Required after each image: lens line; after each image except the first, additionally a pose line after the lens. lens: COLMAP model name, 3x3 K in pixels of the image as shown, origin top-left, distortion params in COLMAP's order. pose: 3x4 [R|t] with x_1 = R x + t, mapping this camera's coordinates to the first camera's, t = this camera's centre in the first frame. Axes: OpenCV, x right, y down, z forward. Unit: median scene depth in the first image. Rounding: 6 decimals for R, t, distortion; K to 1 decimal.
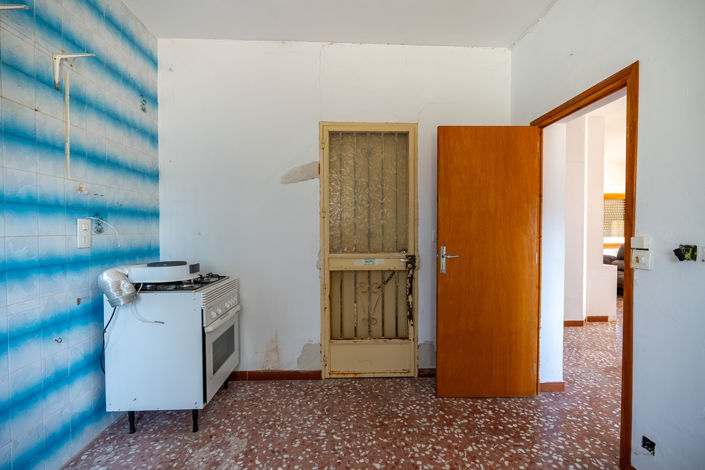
lens RADIAL K [[313.6, 0, 352.1], [0, 313.6, 235.6], [0, 0, 1]] dist [-0.004581, 0.000394]
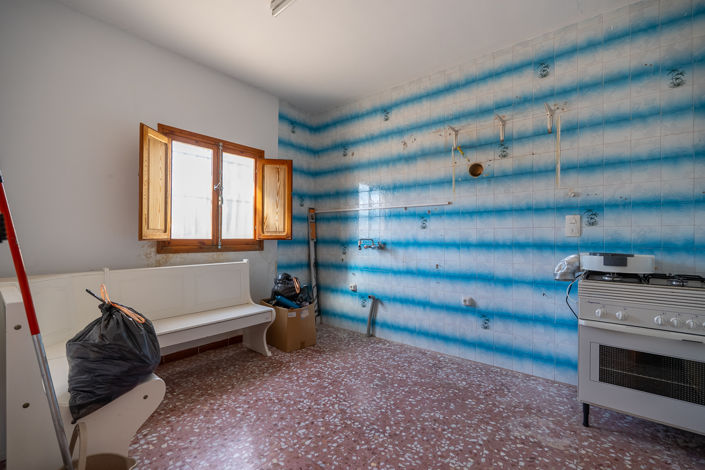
lens RADIAL K [[313.6, 0, 350.4], [0, 313.6, 236.5], [0, 0, 1]] dist [-0.004581, 0.000394]
pose [[-0.674022, -0.007545, -0.738672, 0.791780], [-0.018216, 0.999814, 0.006409, 0.047413], [0.738486, 0.017776, -0.674034, 1.219157]]
